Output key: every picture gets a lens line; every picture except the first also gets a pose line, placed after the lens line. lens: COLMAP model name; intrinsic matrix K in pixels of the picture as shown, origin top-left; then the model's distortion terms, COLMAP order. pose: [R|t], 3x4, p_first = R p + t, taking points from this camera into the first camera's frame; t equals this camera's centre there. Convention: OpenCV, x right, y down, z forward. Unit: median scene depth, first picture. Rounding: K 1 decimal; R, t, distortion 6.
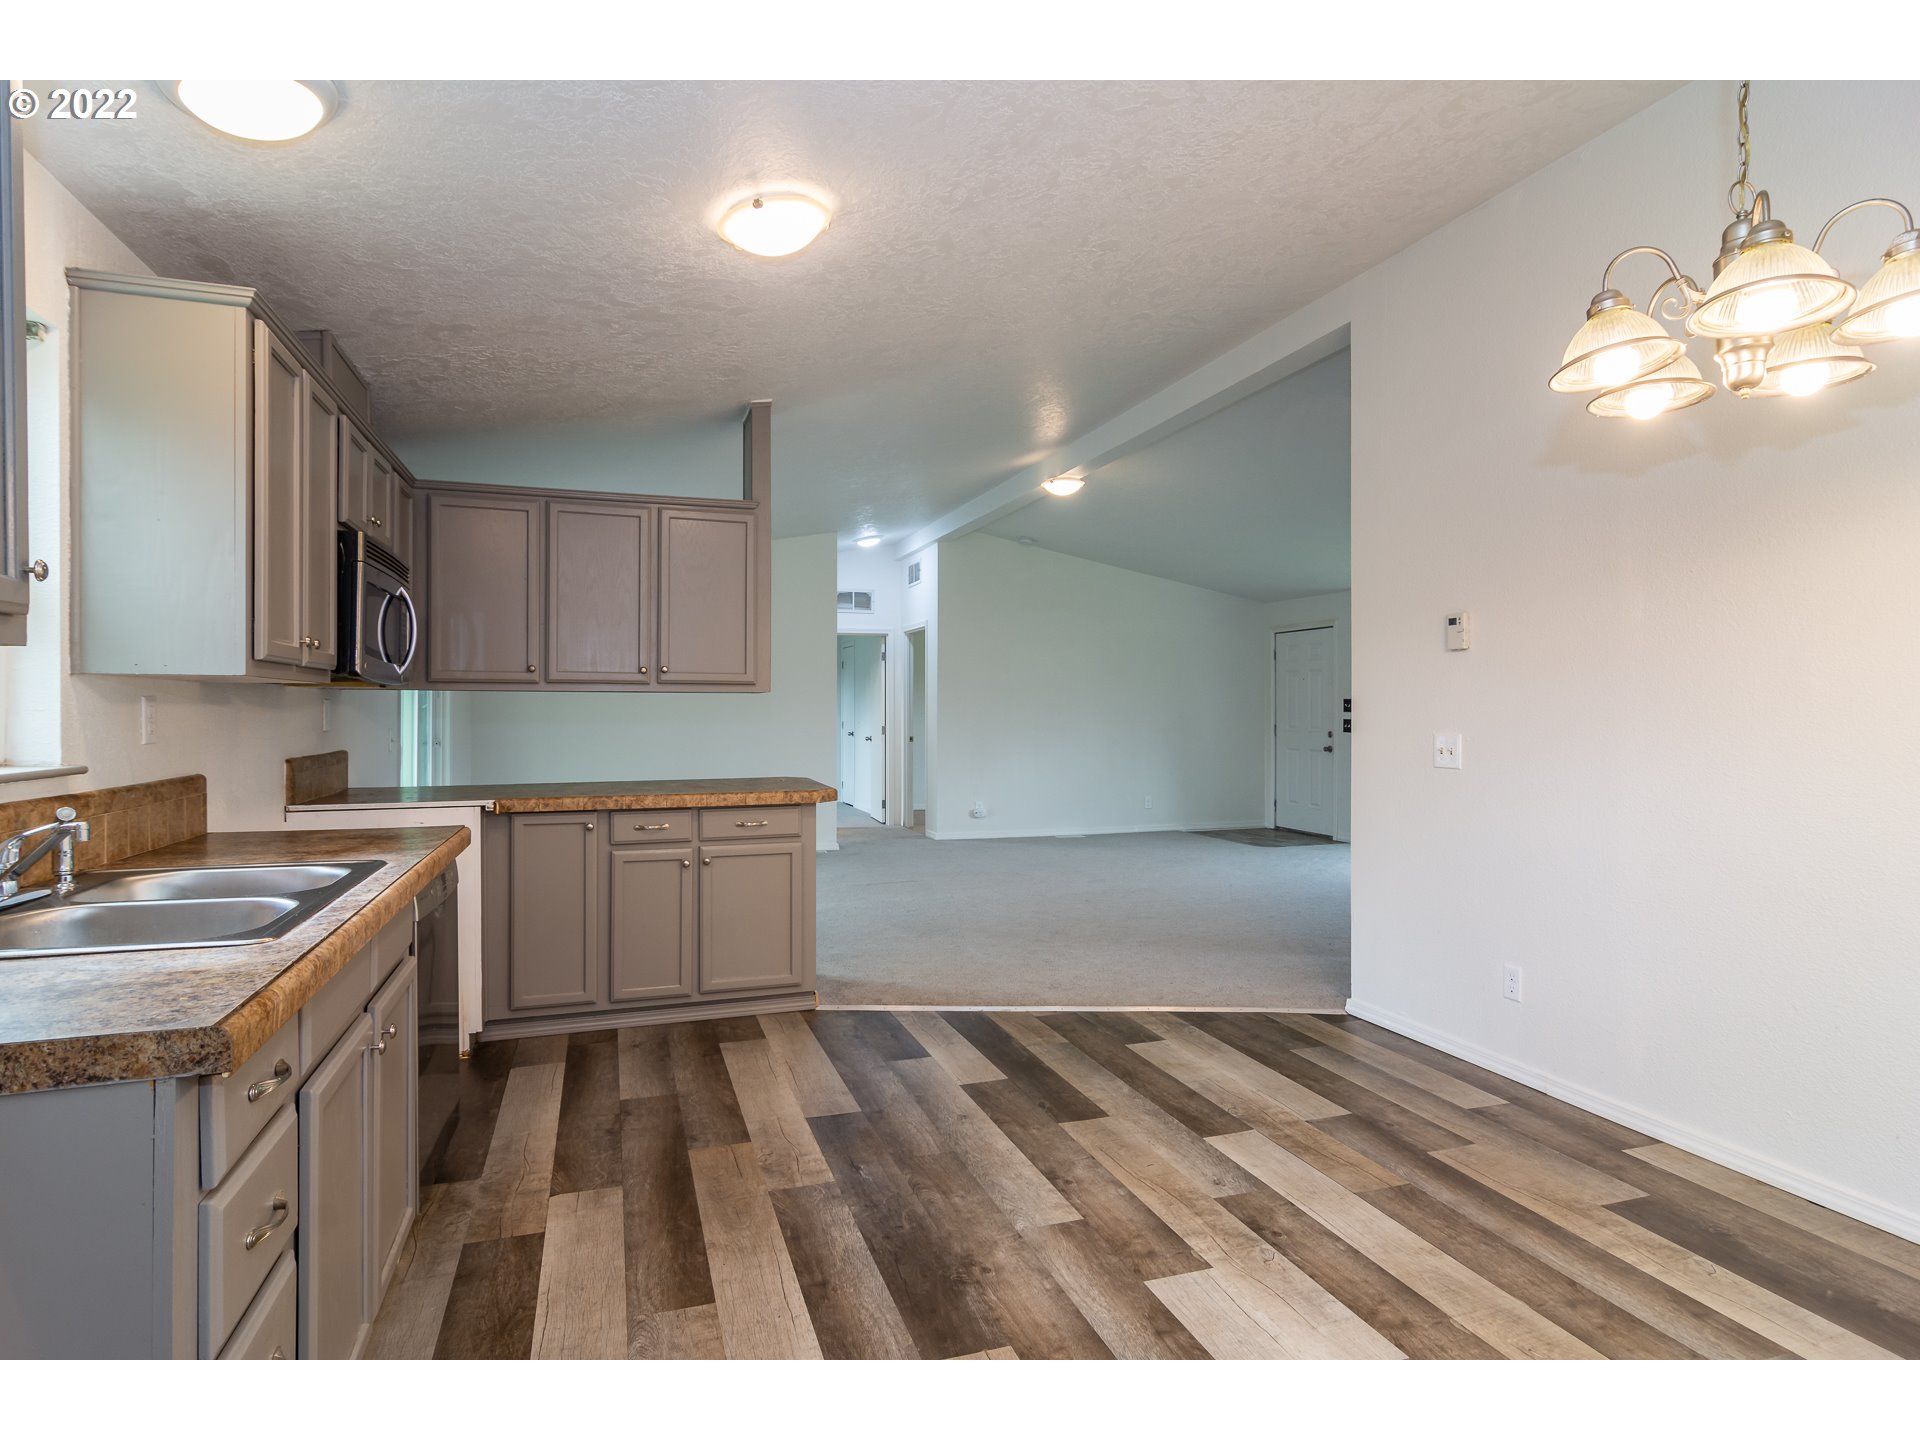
lens RADIAL K [[1075.6, 0, 965.6], [0, 1075.6, 714.5], [0, 0, 1]] dist [-0.004327, -0.000011]
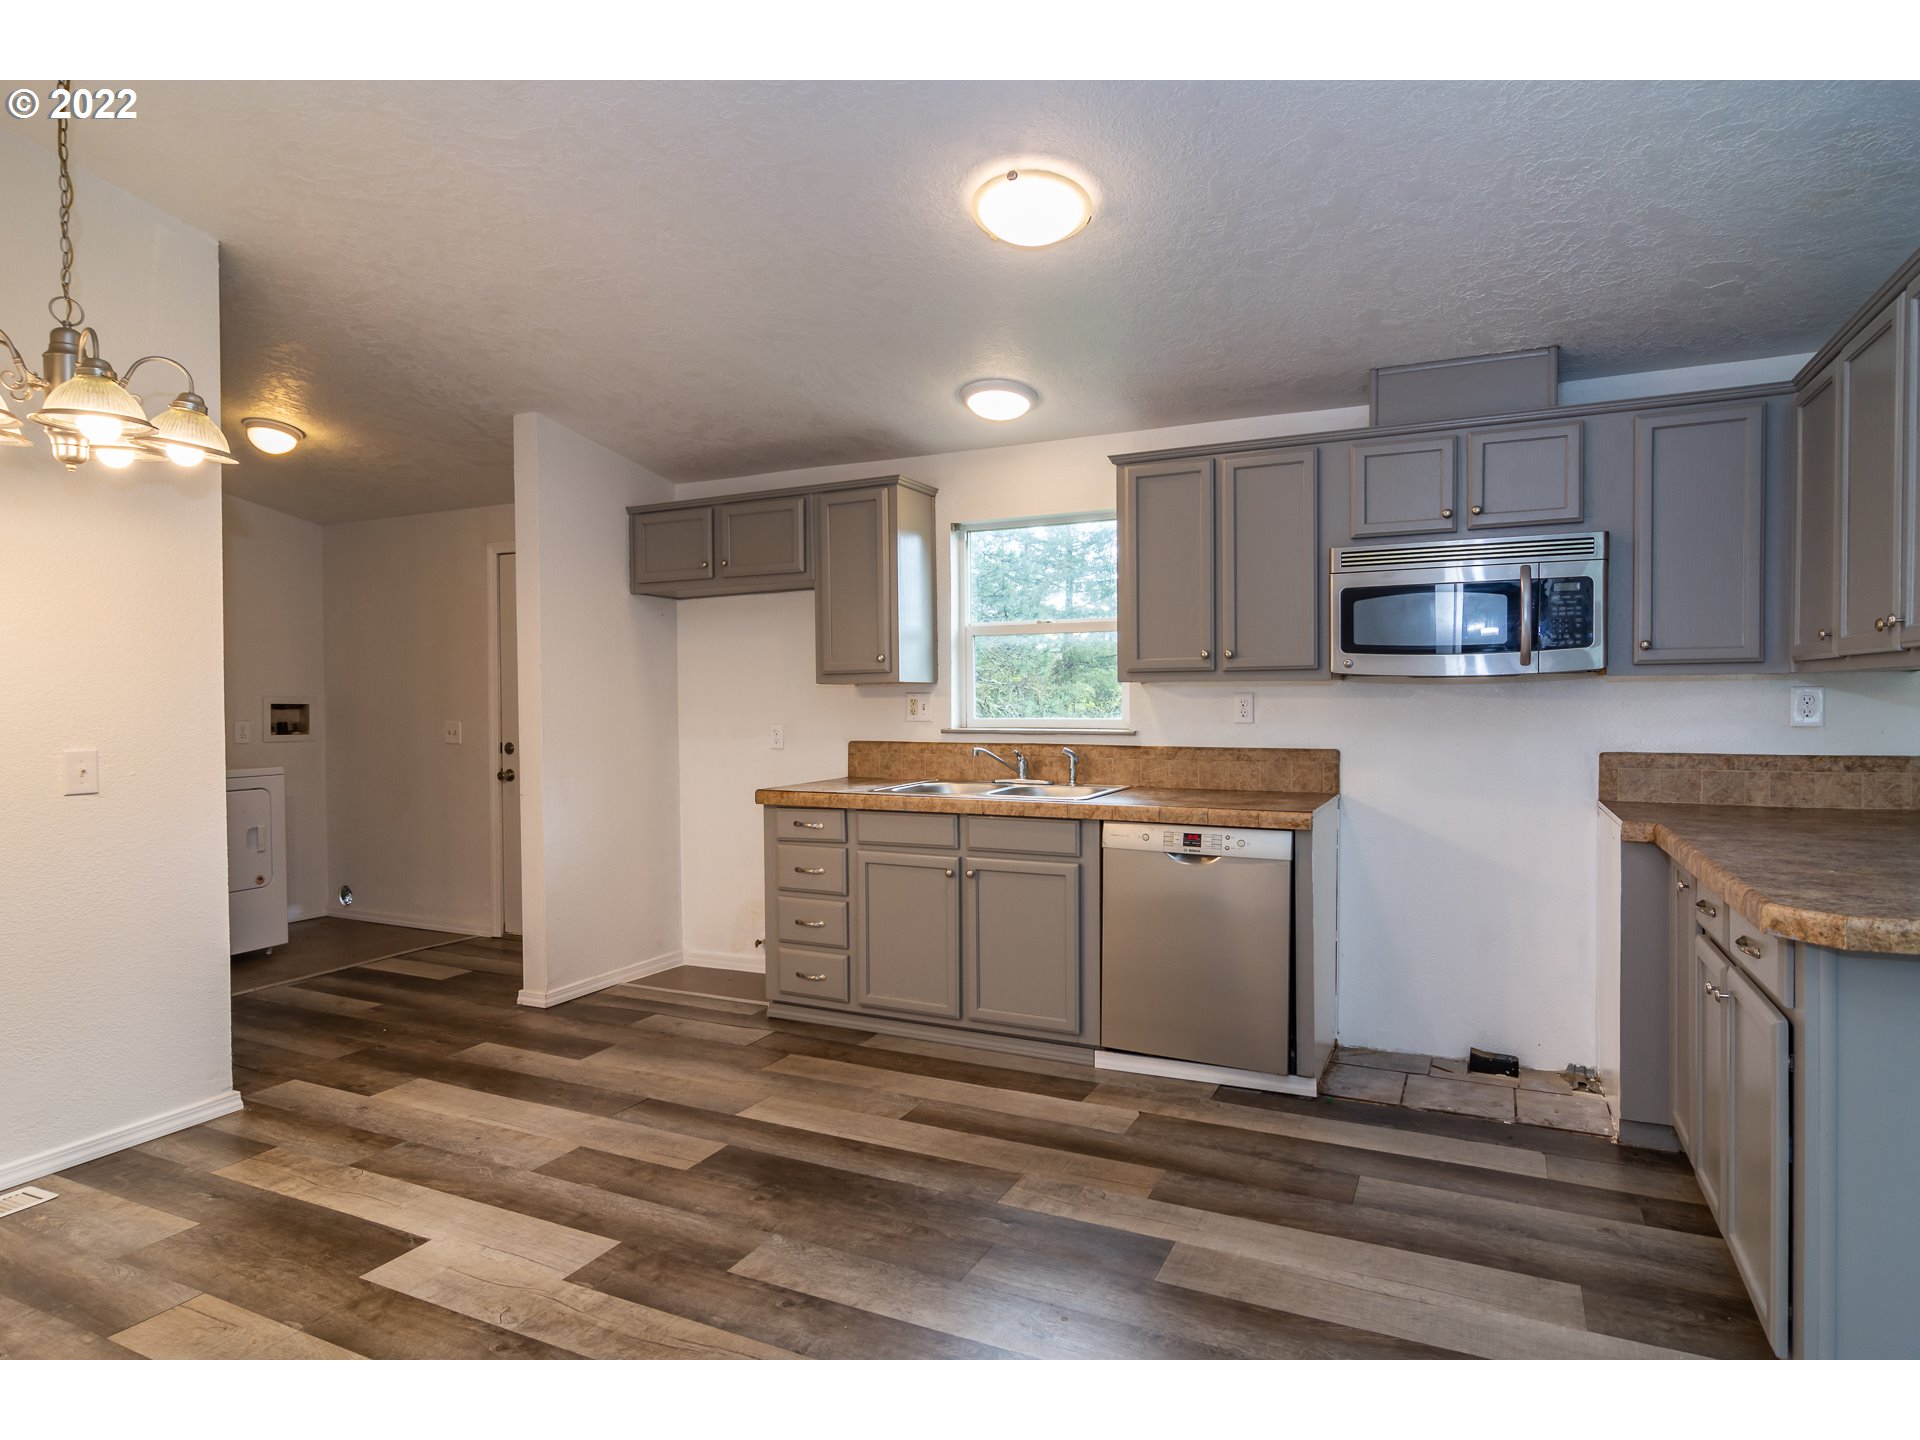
lens RADIAL K [[996.3, 0, 984.9], [0, 996.3, 721.3], [0, 0, 1]] dist [0.001106, 0.000572]
pose [[-0.677236, 0.021960, -0.735438, 0.388044], [0.002891, 0.999626, 0.027187, -0.011533], [0.735760, 0.016286, -0.677047, 1.169985]]
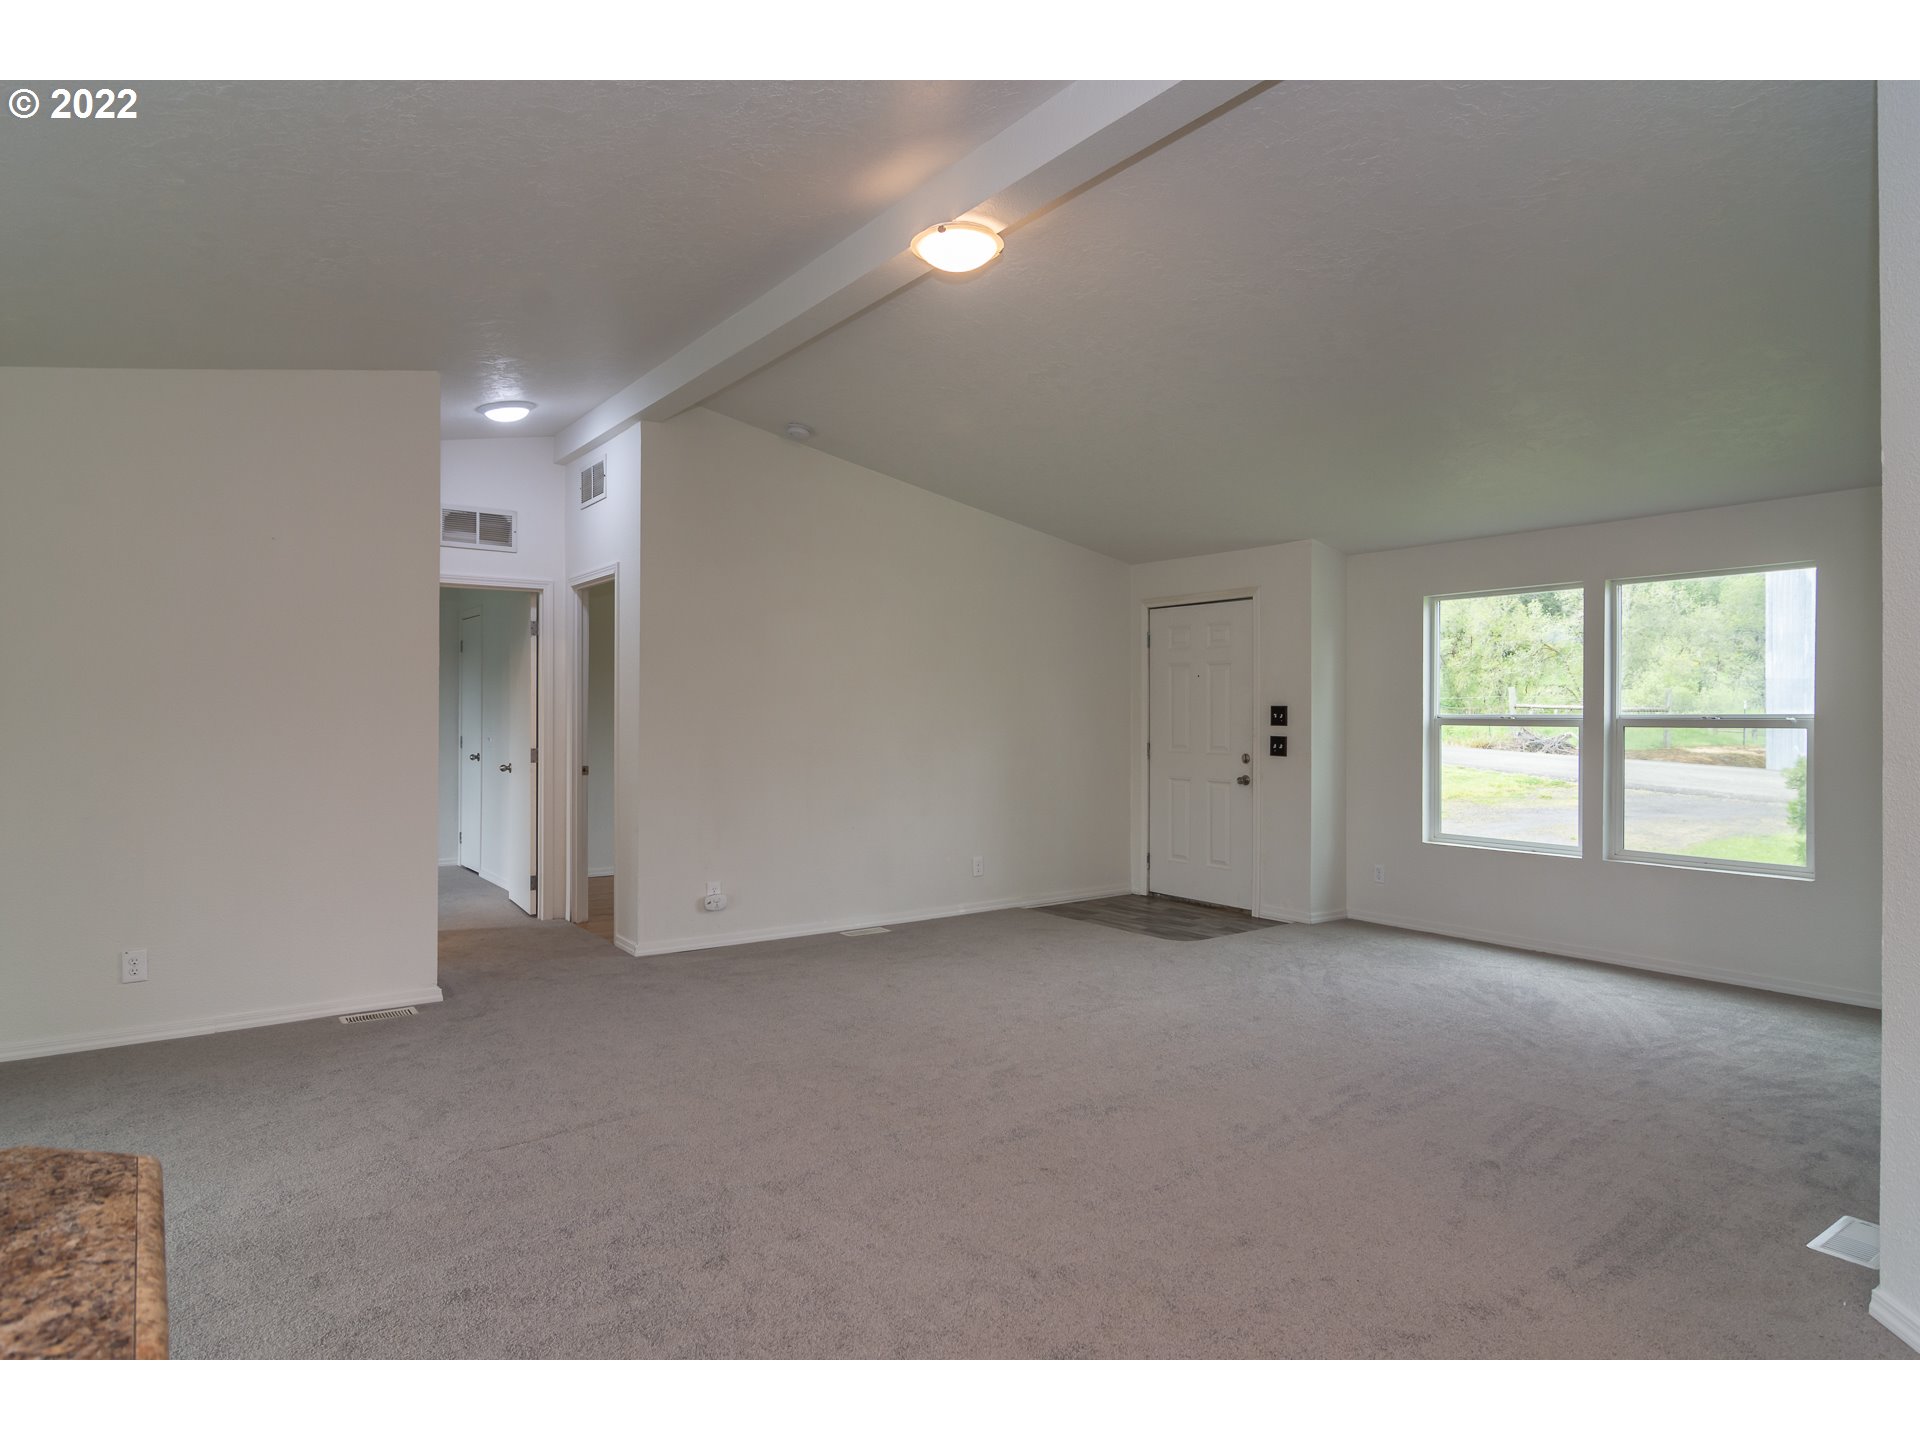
lens RADIAL K [[1132.7, 0, 929.1], [0, 1132.7, 711.5], [0, 0, 1]] dist [0.016315, 0.000101]
pose [[0.962898, 0.000943, 0.269862, -0.106523], [0.000184, 0.999991, -0.004149, -0.018701], [-0.269864, 0.004045, 0.962890, 1.038281]]
